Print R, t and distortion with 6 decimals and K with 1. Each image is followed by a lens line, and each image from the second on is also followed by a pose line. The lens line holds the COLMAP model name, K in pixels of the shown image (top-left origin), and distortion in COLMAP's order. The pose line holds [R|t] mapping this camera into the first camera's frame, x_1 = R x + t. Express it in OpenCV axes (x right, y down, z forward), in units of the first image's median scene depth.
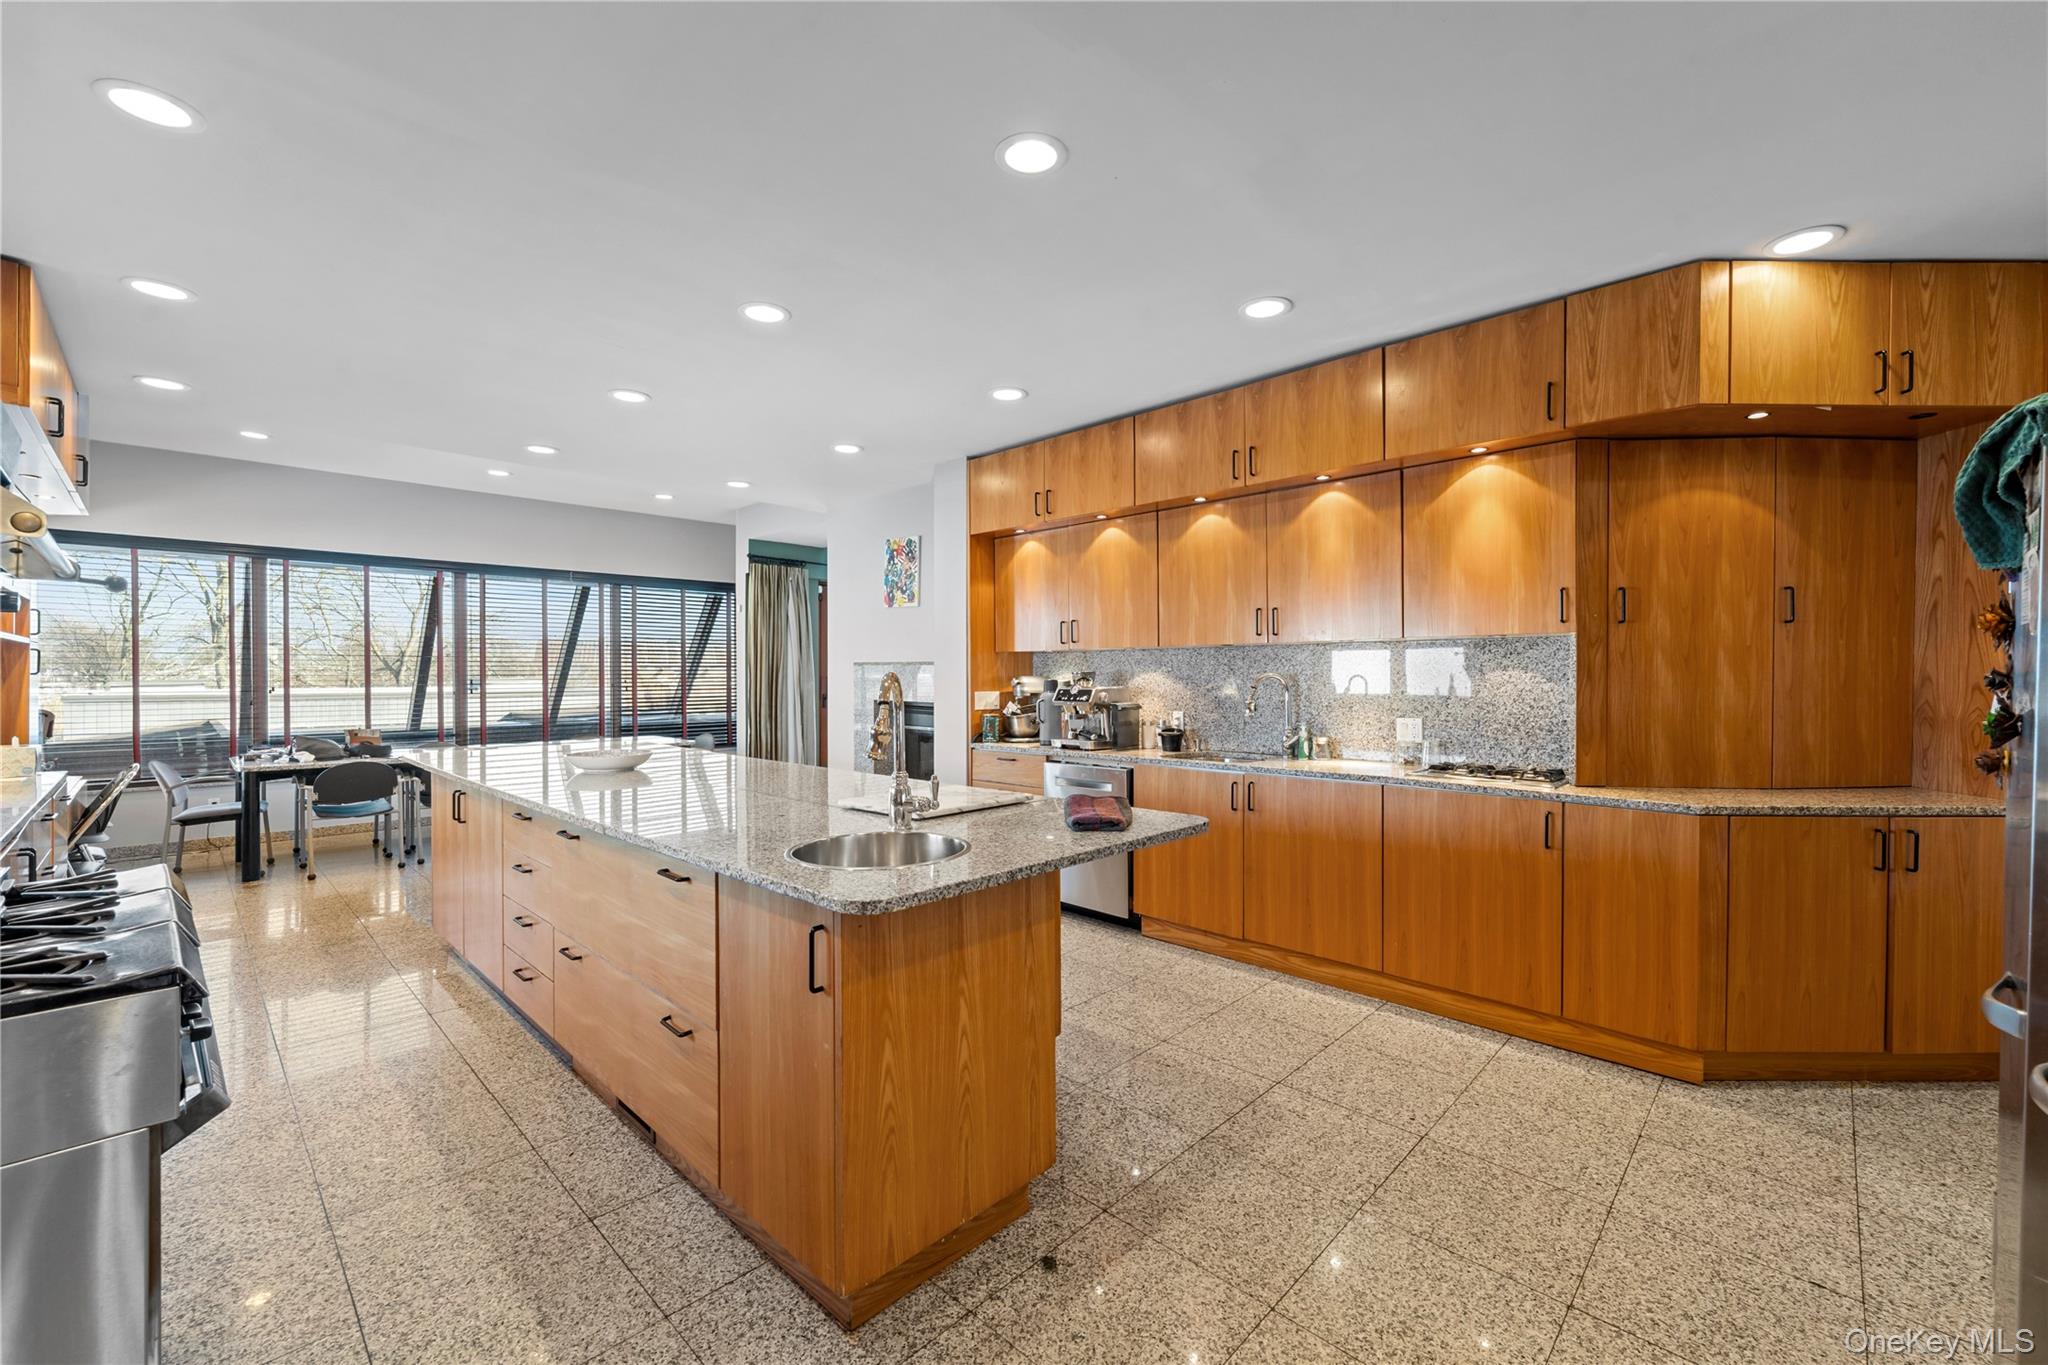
lens RADIAL K [[834.2, 0, 1020.3], [0, 834.2, 676.2], [0, 0, 1]] dist [0.011486, 0.000502]
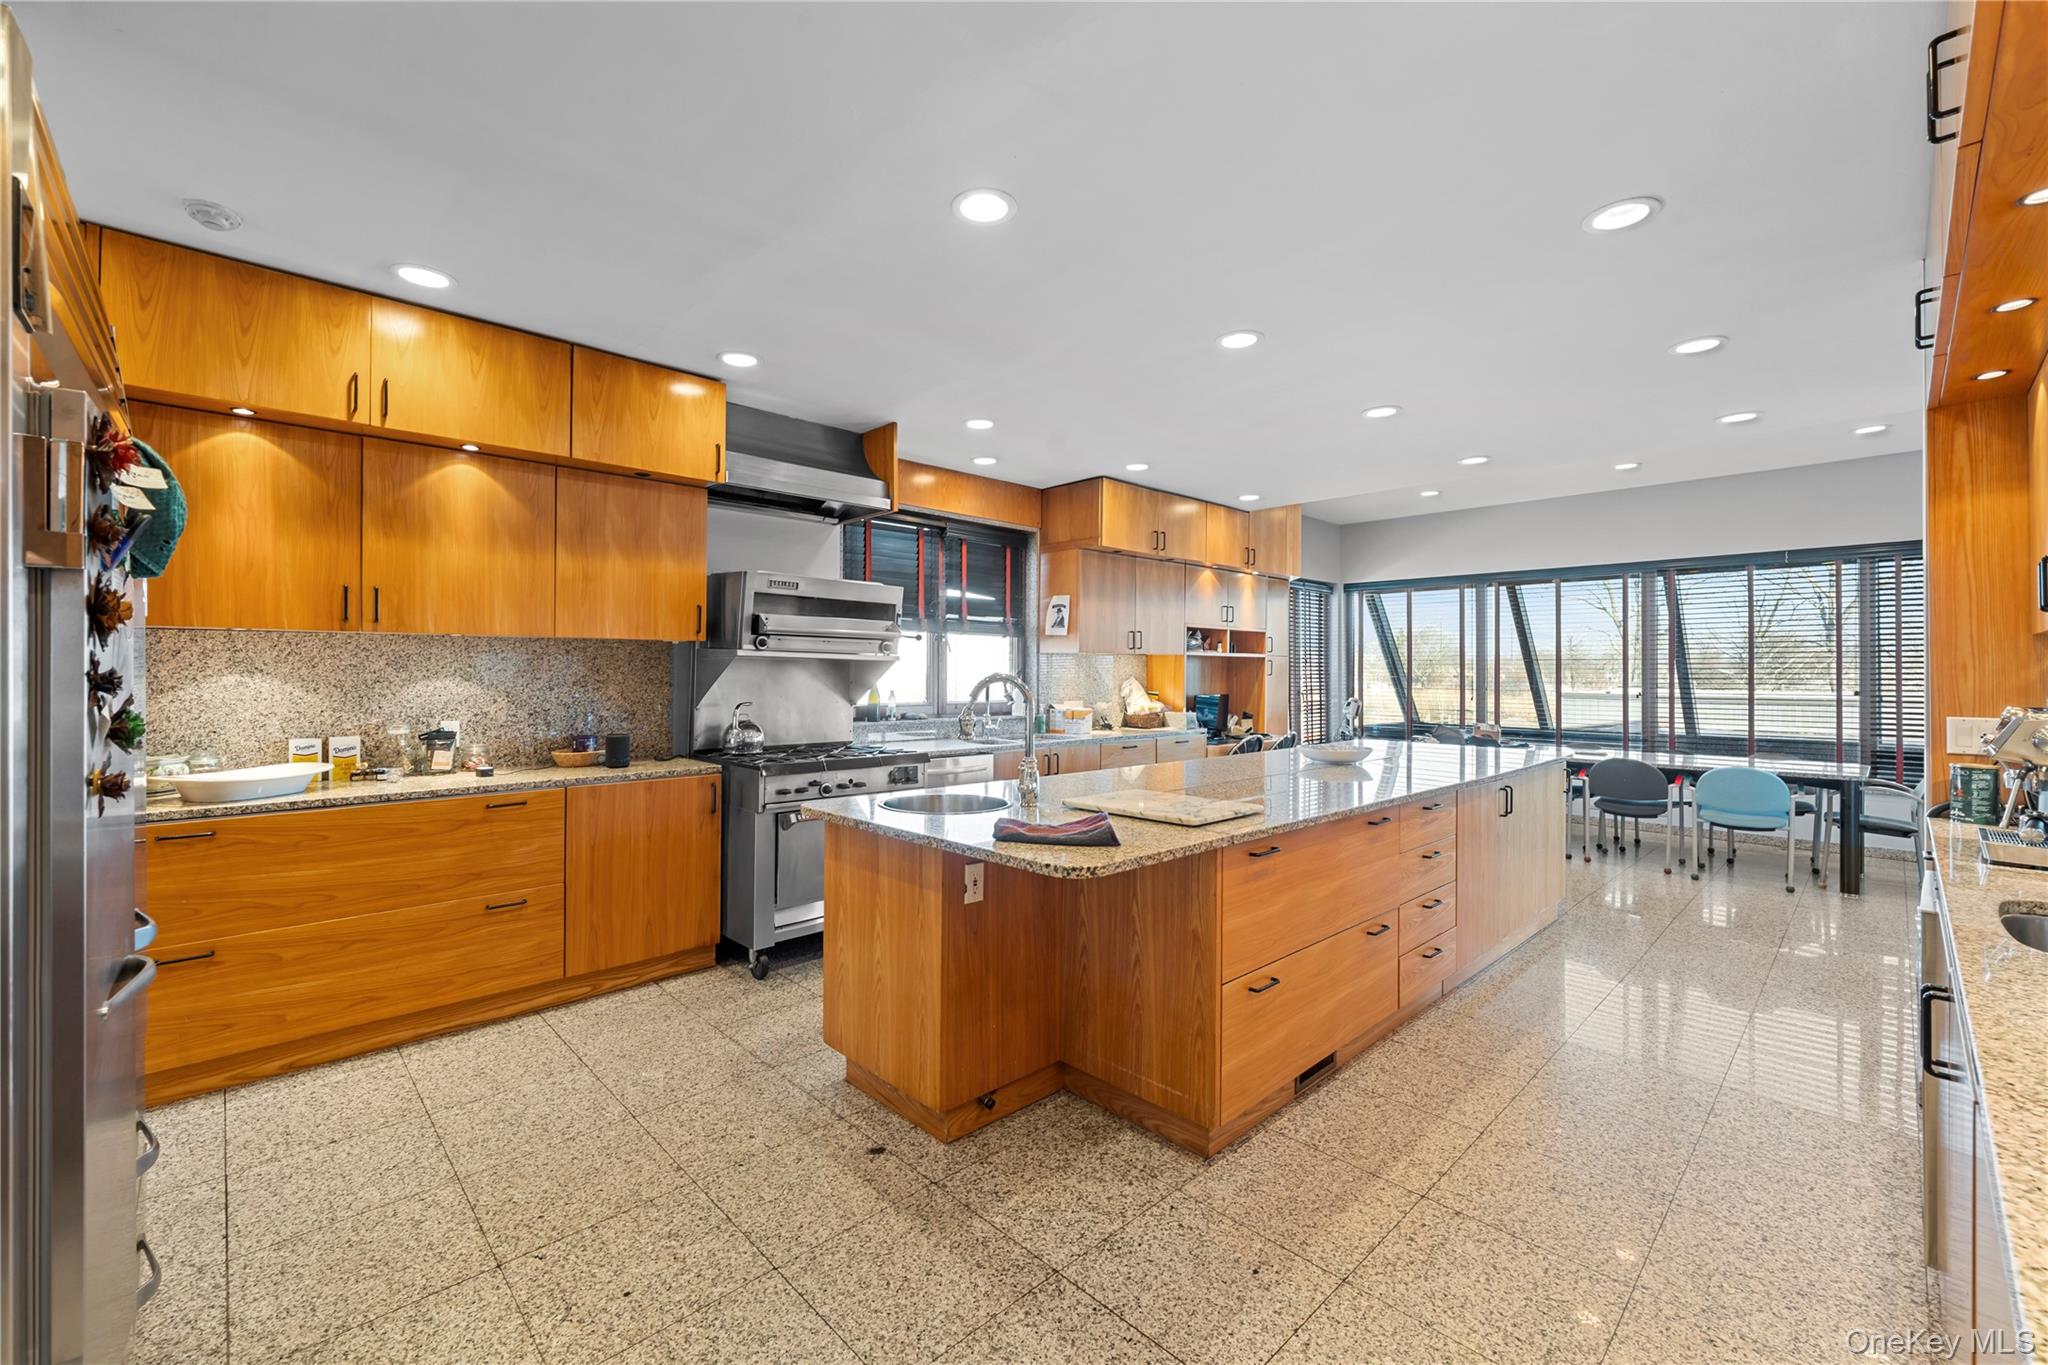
lens RADIAL K [[834.2, 0, 1019.5], [0, 834.2, 674.4], [0, 0, 1]] dist [0.011486, 0.000502]
pose [[-0.031864, 0.001293, -0.999491, 0.569474], [-0.008347, 0.999964, 0.001560, -0.002767], [0.999457, 0.008393, -0.031852, 0.561818]]
